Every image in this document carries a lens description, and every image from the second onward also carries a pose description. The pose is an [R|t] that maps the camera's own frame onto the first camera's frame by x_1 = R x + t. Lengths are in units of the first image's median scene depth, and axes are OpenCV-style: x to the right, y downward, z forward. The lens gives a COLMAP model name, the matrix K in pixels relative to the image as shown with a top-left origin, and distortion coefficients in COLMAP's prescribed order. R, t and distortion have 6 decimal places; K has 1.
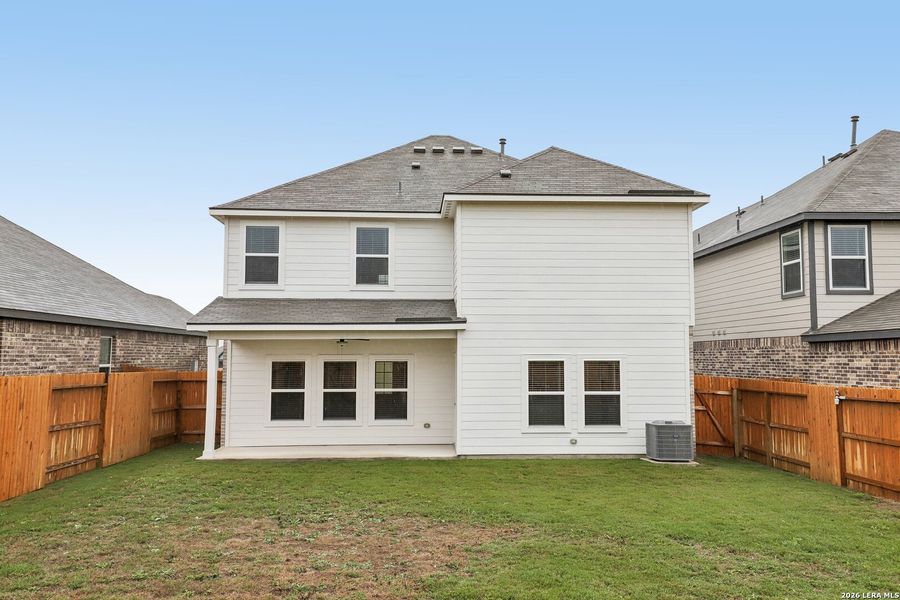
lens RADIAL K [[731.4, 0, 451.5], [0, 731.4, 298.2], [0, 0, 1]] dist [0.066967, 0.007167]
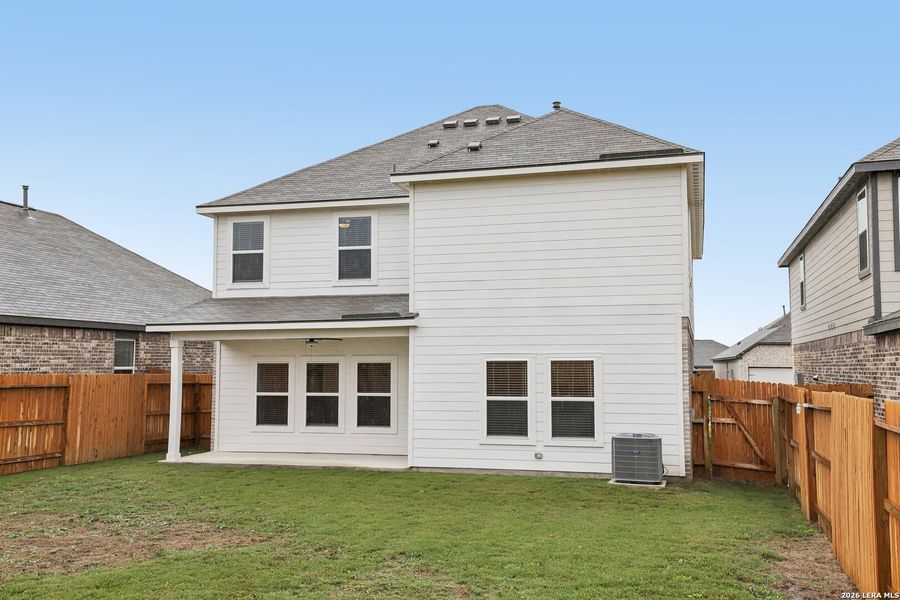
lens RADIAL K [[851.3, 0, 450.4], [0, 851.3, 299.8], [0, 0, 1]] dist [0.105724, 0.000000]
pose [[0.945669, -0.026457, -0.324053, 0.376173], [0.027975, 0.999609, 0.000027, 0.011204], [0.323925, -0.009091, 0.946039, 0.030818]]
